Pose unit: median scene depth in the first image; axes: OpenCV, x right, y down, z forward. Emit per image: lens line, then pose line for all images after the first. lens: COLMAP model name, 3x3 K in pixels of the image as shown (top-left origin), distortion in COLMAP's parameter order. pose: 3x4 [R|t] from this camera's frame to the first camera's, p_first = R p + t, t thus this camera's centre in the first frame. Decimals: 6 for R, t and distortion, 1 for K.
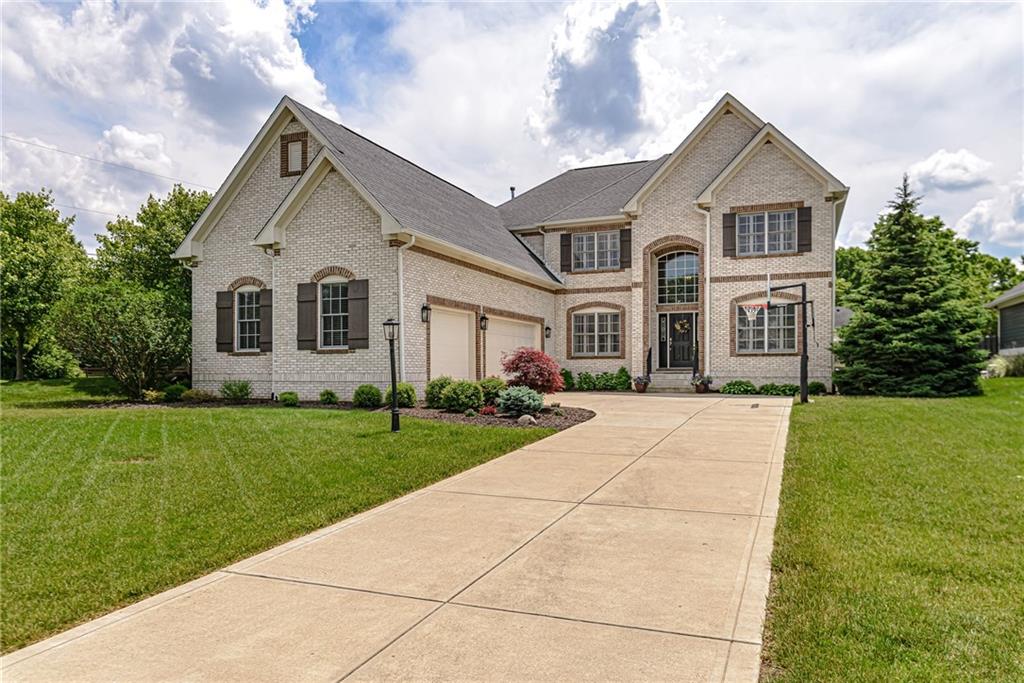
lens RADIAL K [[708.2, 0, 512.0], [0, 708.2, 341.5], [0, 0, 1]] dist [0.004868, 0.001470]
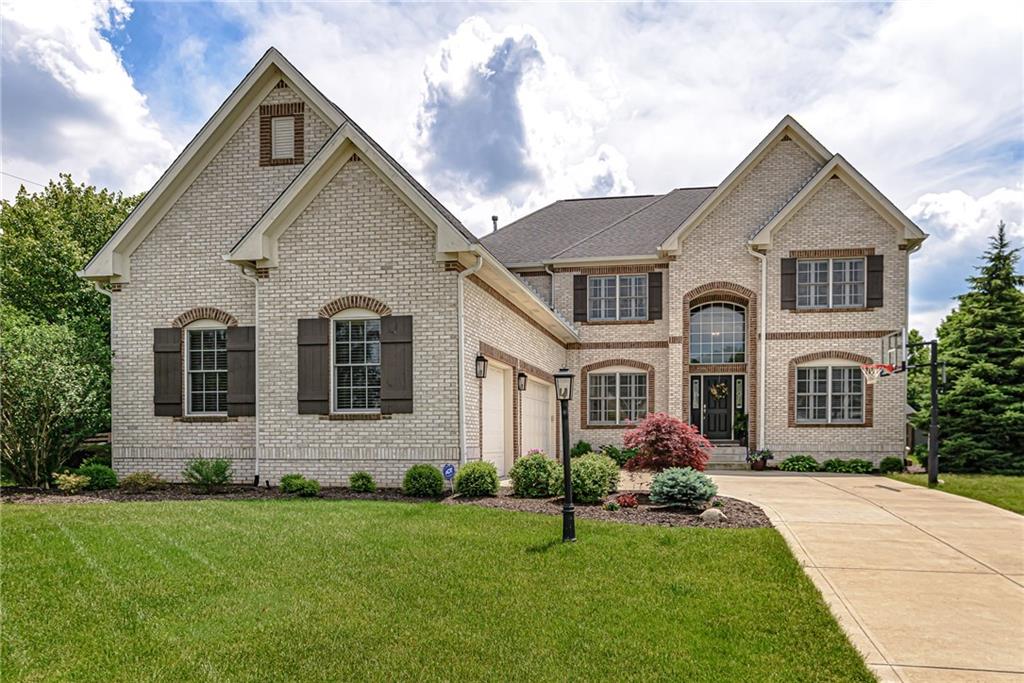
lens RADIAL K [[747.9, 0, 512.2], [0, 747.9, 422.0], [0, 0, 1]] dist [-0.003430, -0.000184]
pose [[0.977318, 0.008477, 0.211606, -0.209577], [-0.012604, 0.999756, 0.018163, 0.002930], [-0.211401, -0.020418, 0.977186, 0.197447]]
